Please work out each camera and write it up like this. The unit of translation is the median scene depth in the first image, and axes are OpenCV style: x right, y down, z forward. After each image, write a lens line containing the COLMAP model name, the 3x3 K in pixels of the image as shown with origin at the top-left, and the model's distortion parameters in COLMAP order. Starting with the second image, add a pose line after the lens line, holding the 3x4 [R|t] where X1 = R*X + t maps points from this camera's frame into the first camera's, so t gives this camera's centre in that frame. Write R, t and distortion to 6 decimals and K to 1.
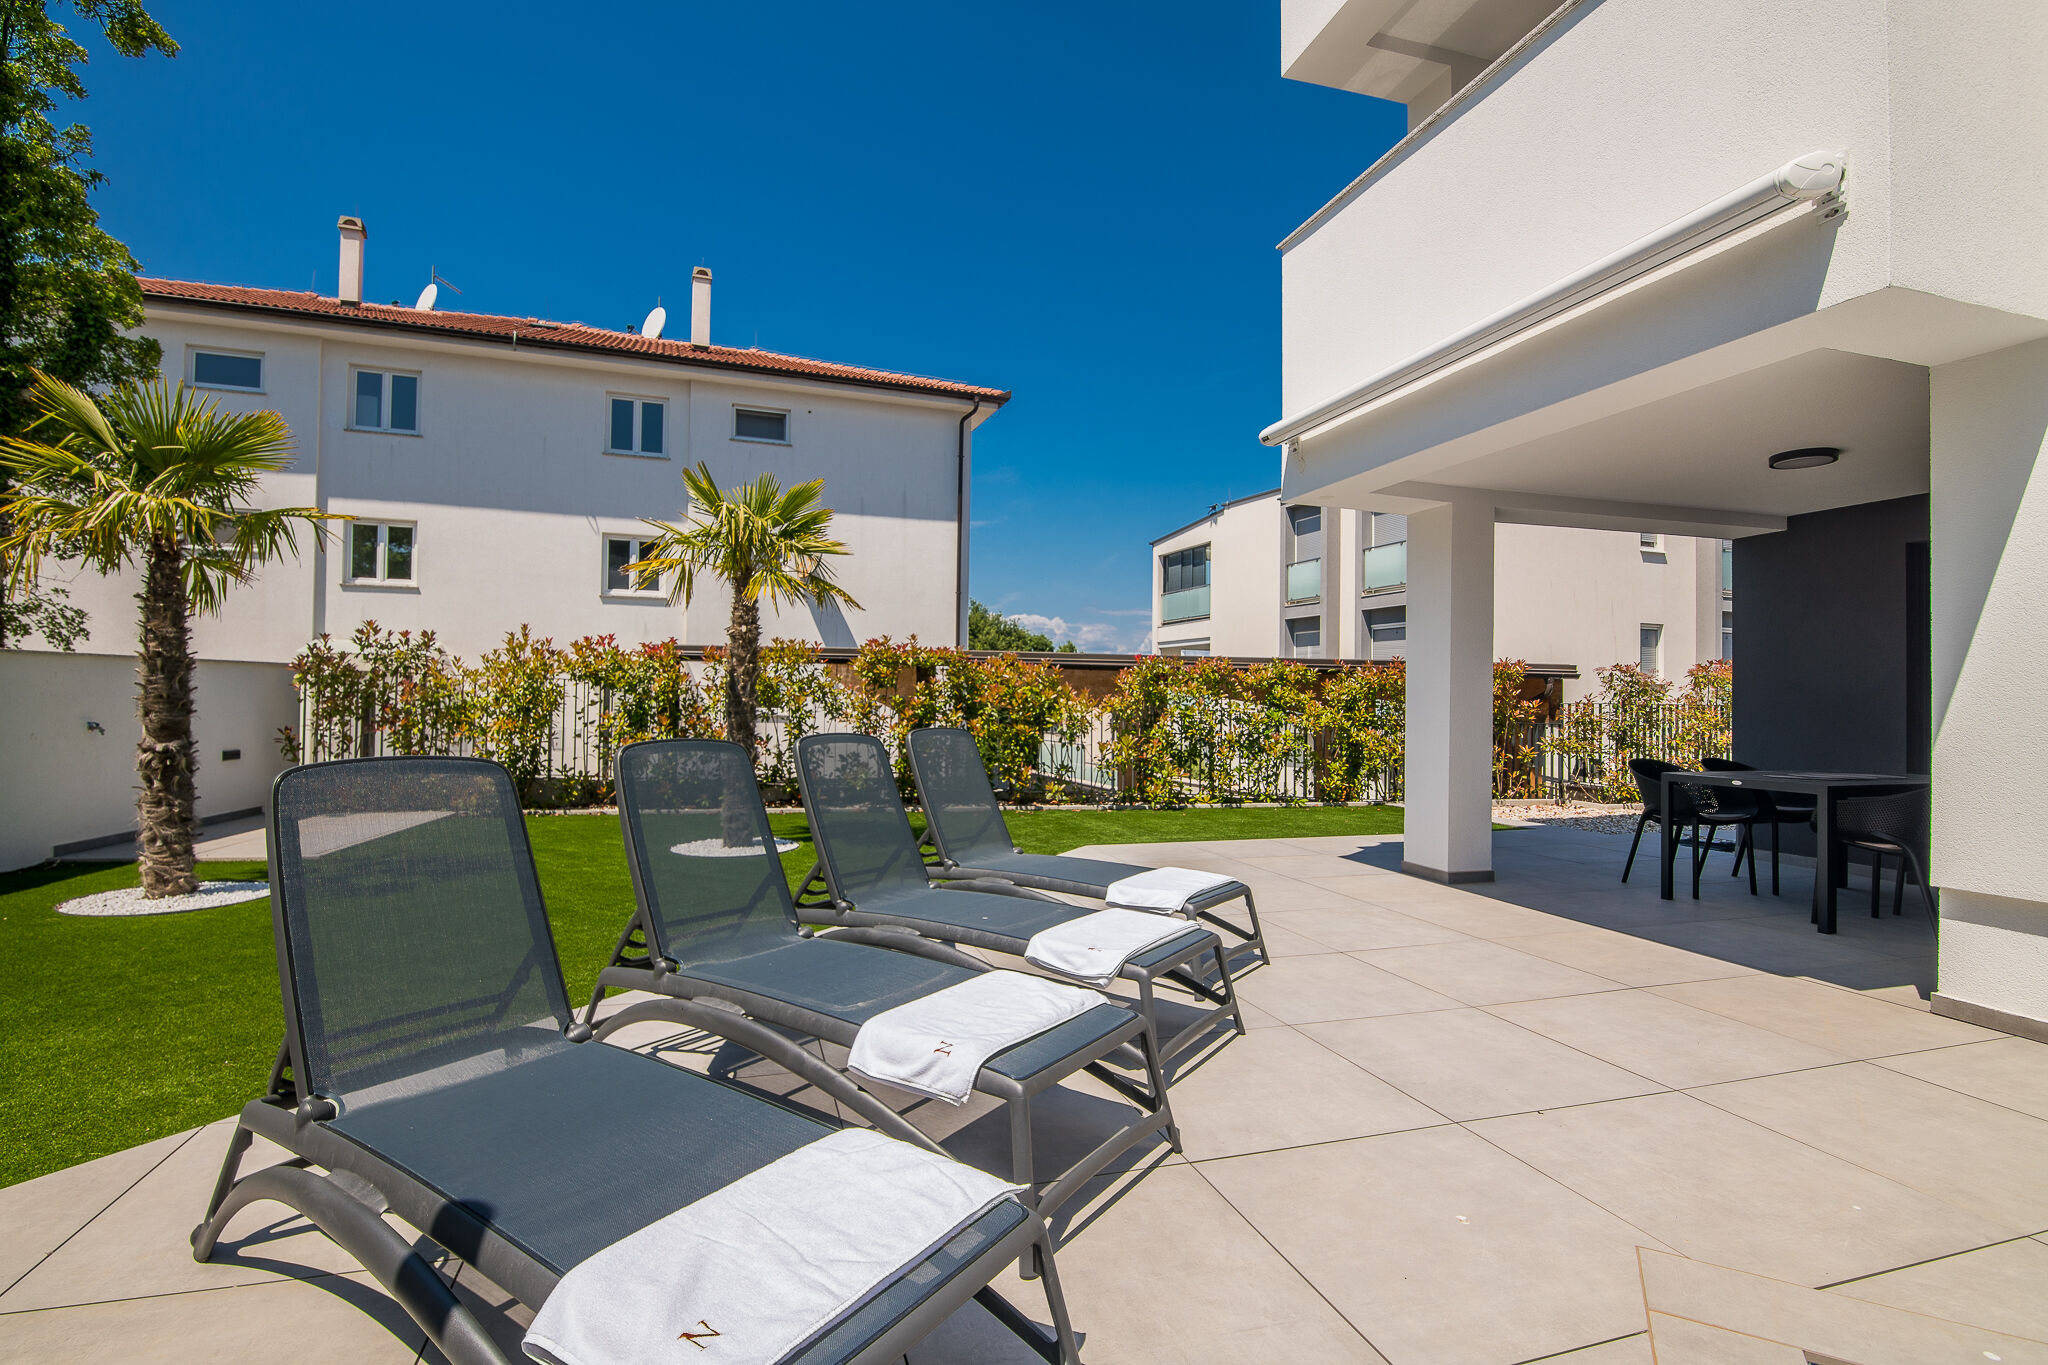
lens RADIAL K [[943.4, 0, 1029.3], [0, 943.4, 693.6], [0, 0, 1]] dist [-0.017805, -0.000795]
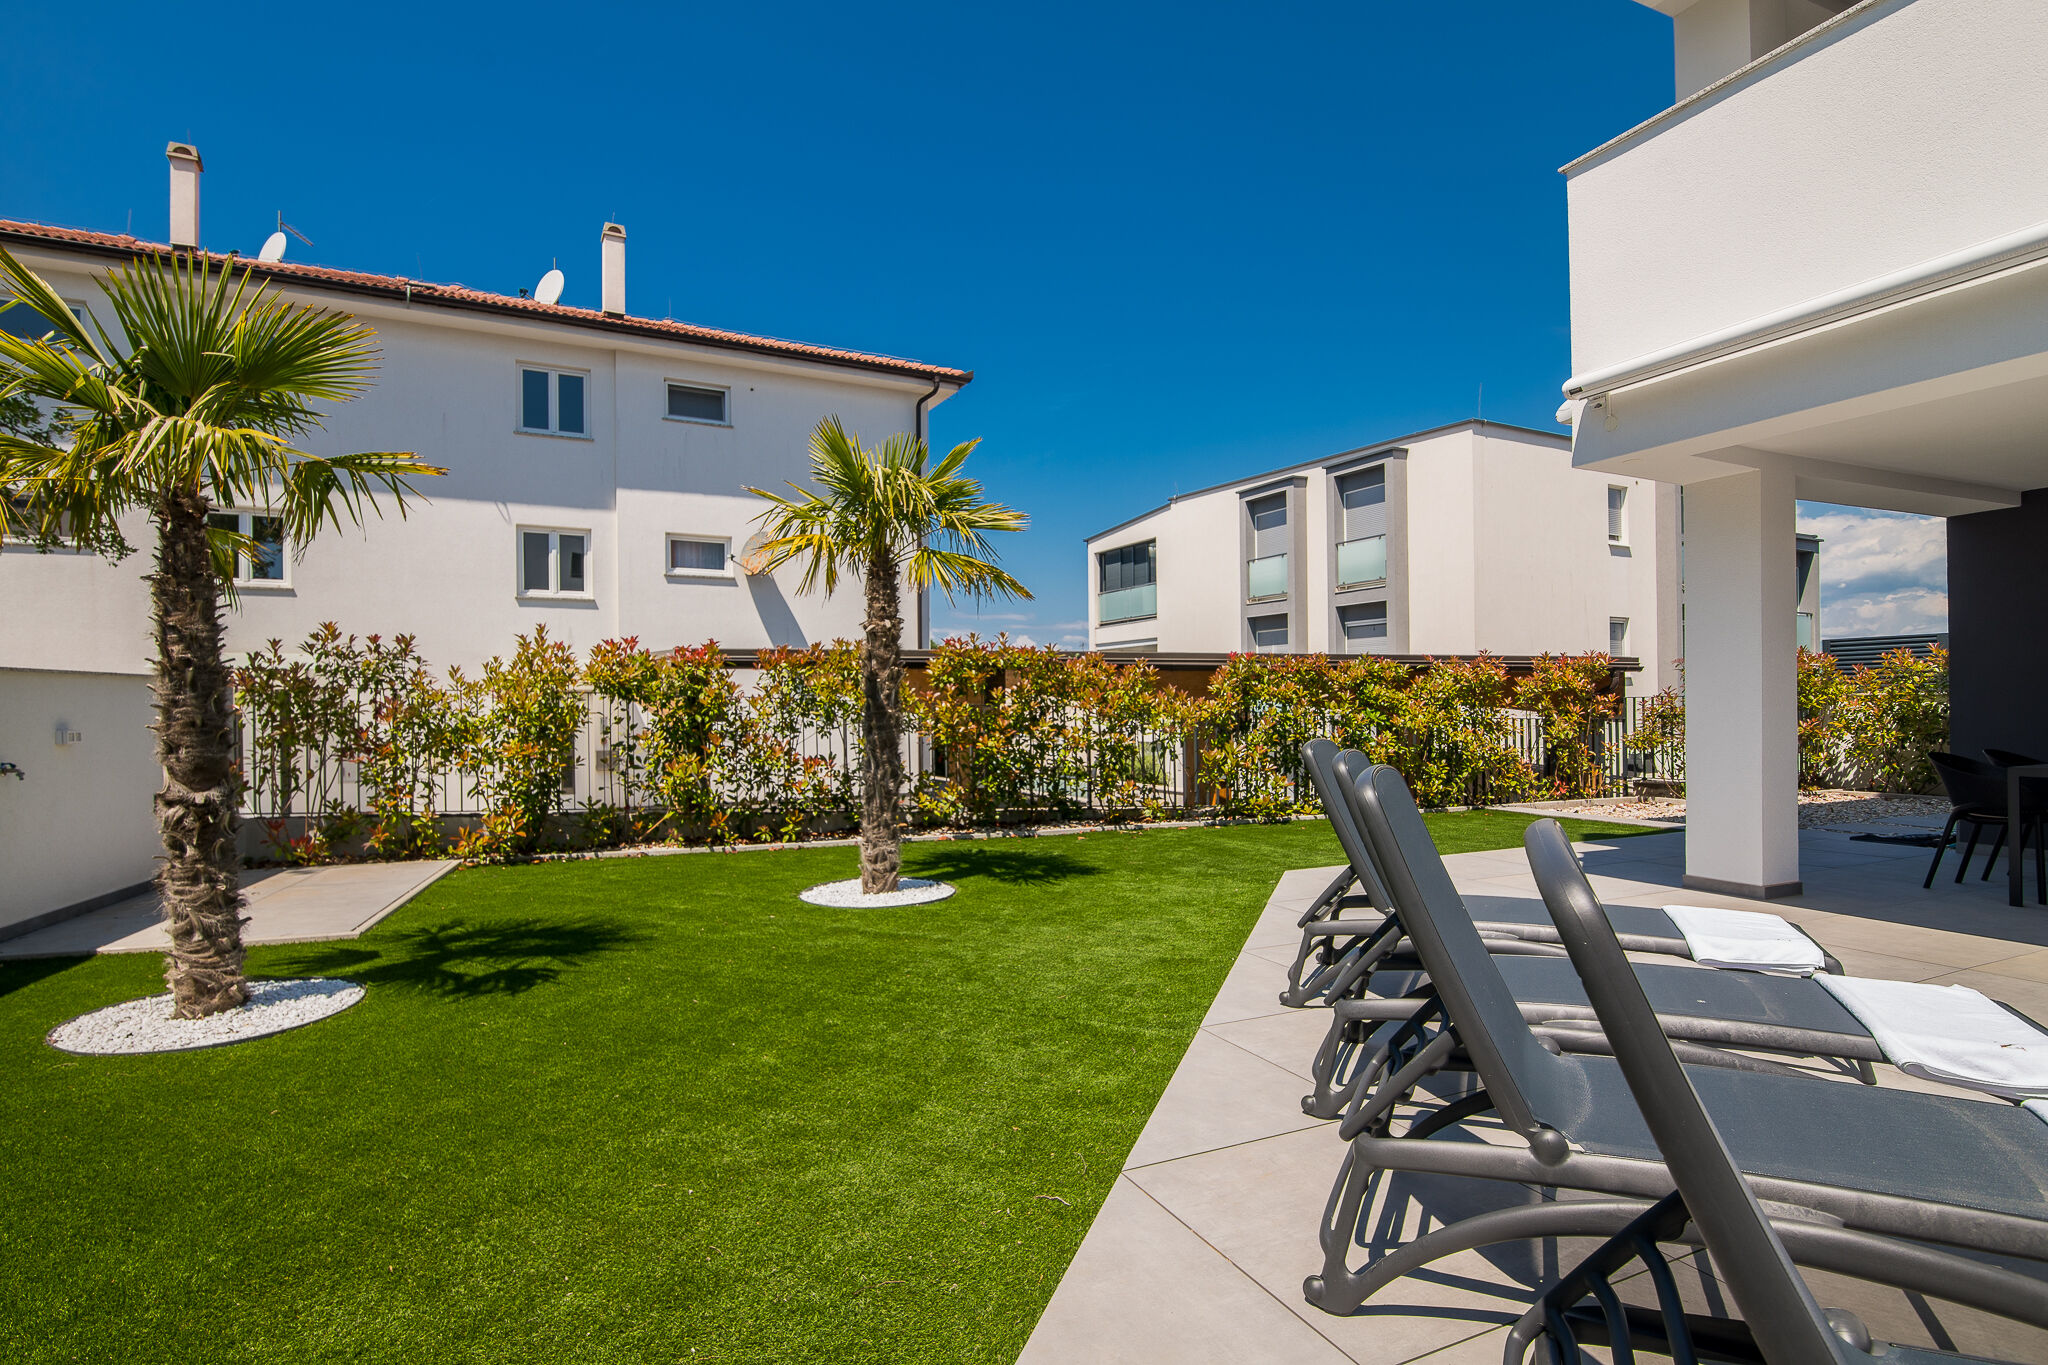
lens RADIAL K [[943.4, 0, 948.0], [0, 943.4, 716.6], [0, 0, 1]] dist [-0.017805, -0.000795]
pose [[0.992089, -0.023361, 0.123346, -0.266848], [0.021361, 0.999618, 0.017513, -0.001426], [-0.123708, -0.014740, 0.992209, 0.141166]]
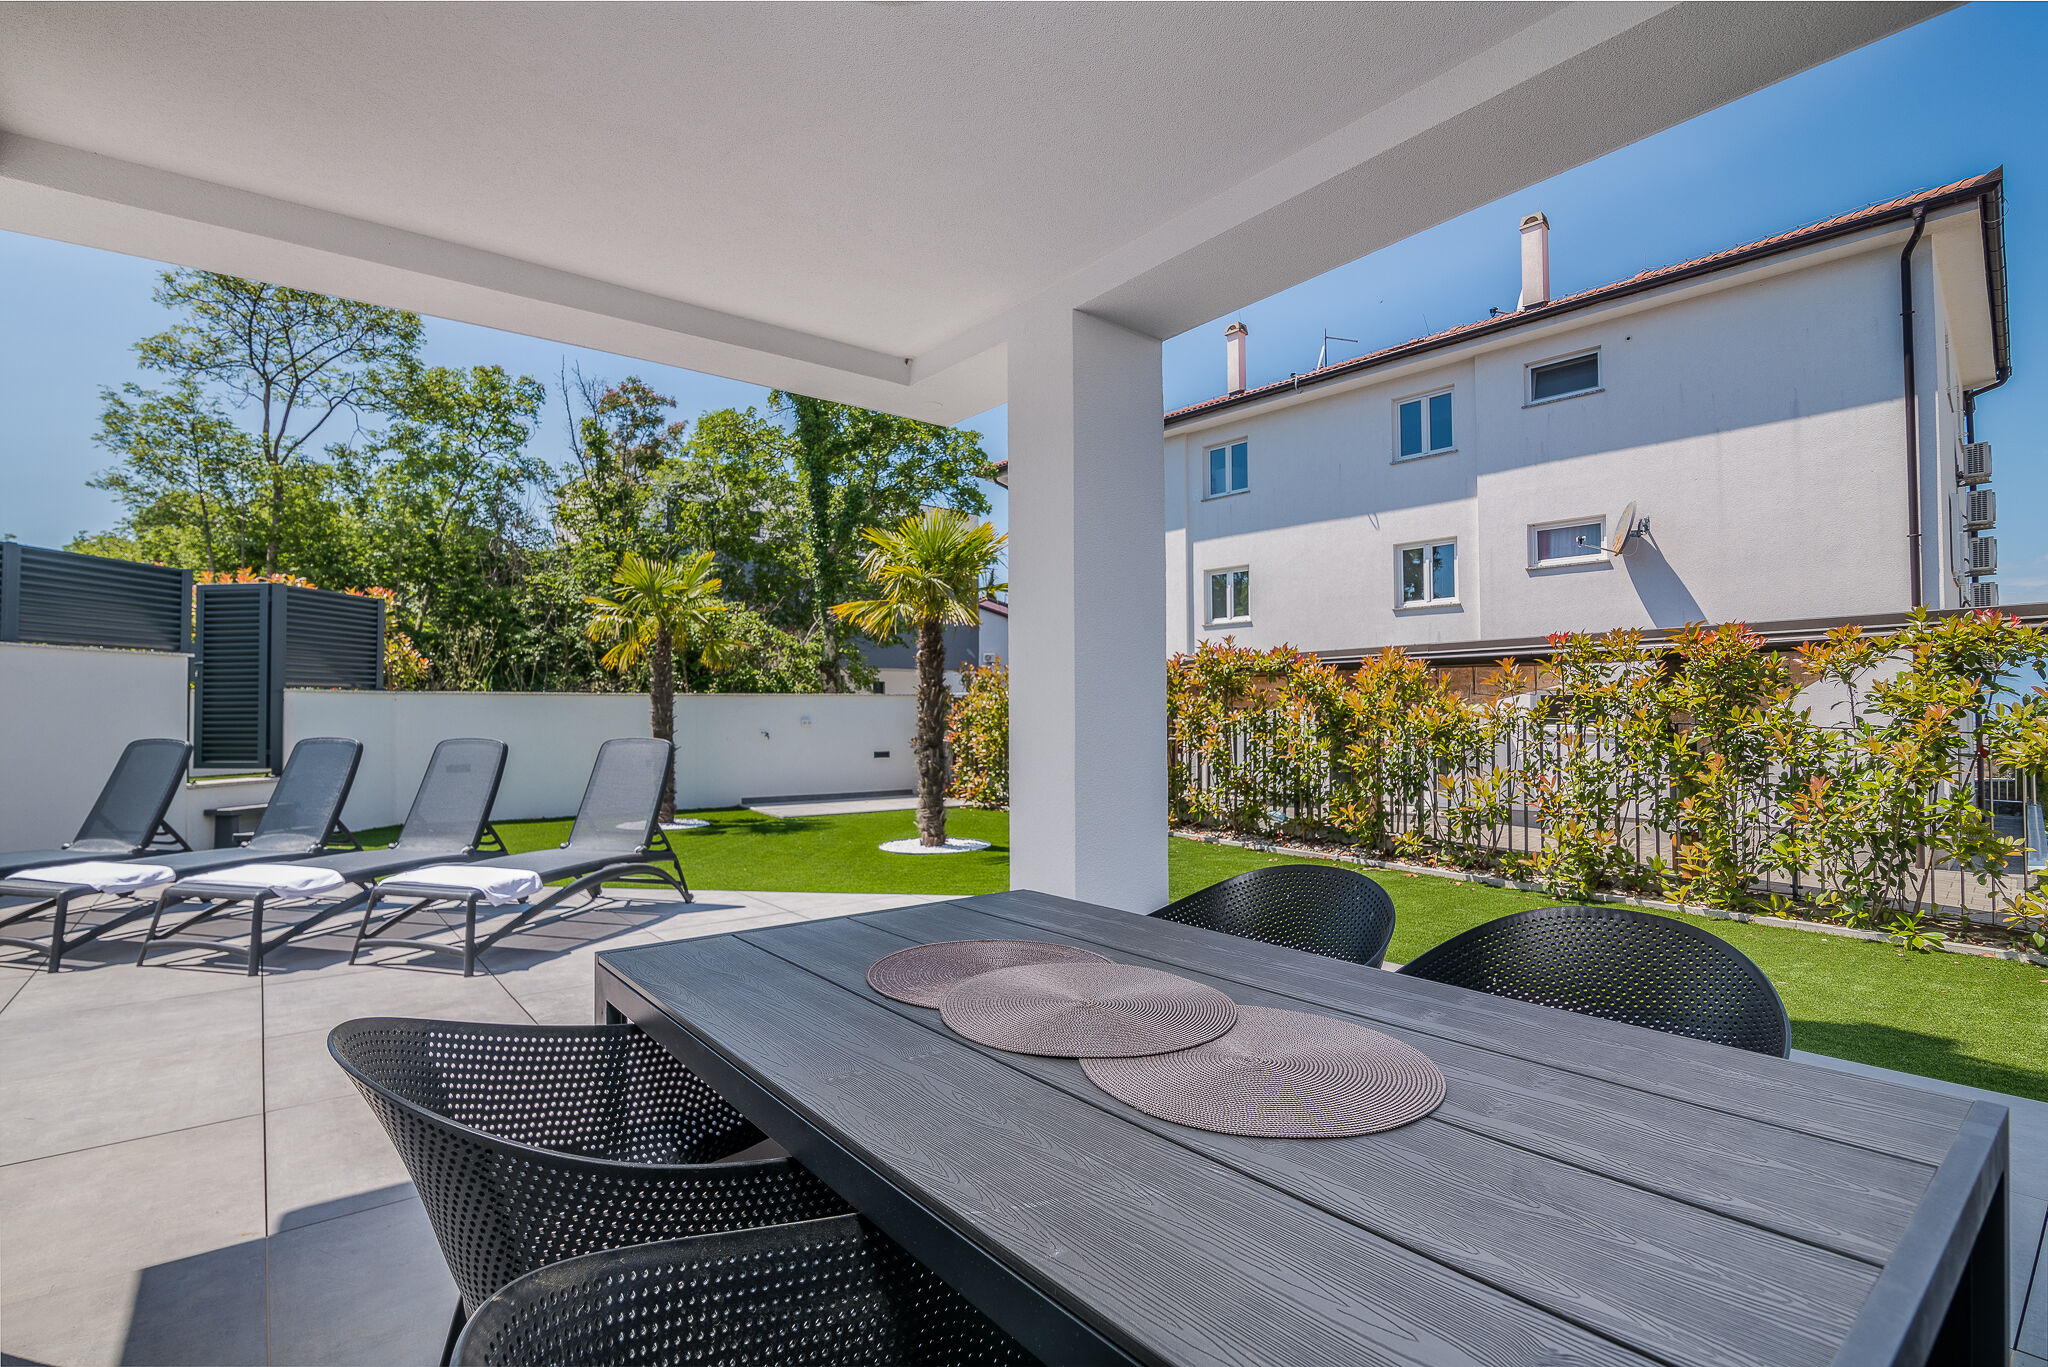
lens RADIAL K [[943.4, 0, 1004.7], [0, 943.4, 693.1], [0, 0, 1]] dist [-0.017805, -0.000795]
pose [[0.380503, -0.032000, -0.924226, 0.440328], [0.013361, 0.999487, -0.029105, 0.006744], [0.924683, -0.001274, 0.380736, 0.402141]]
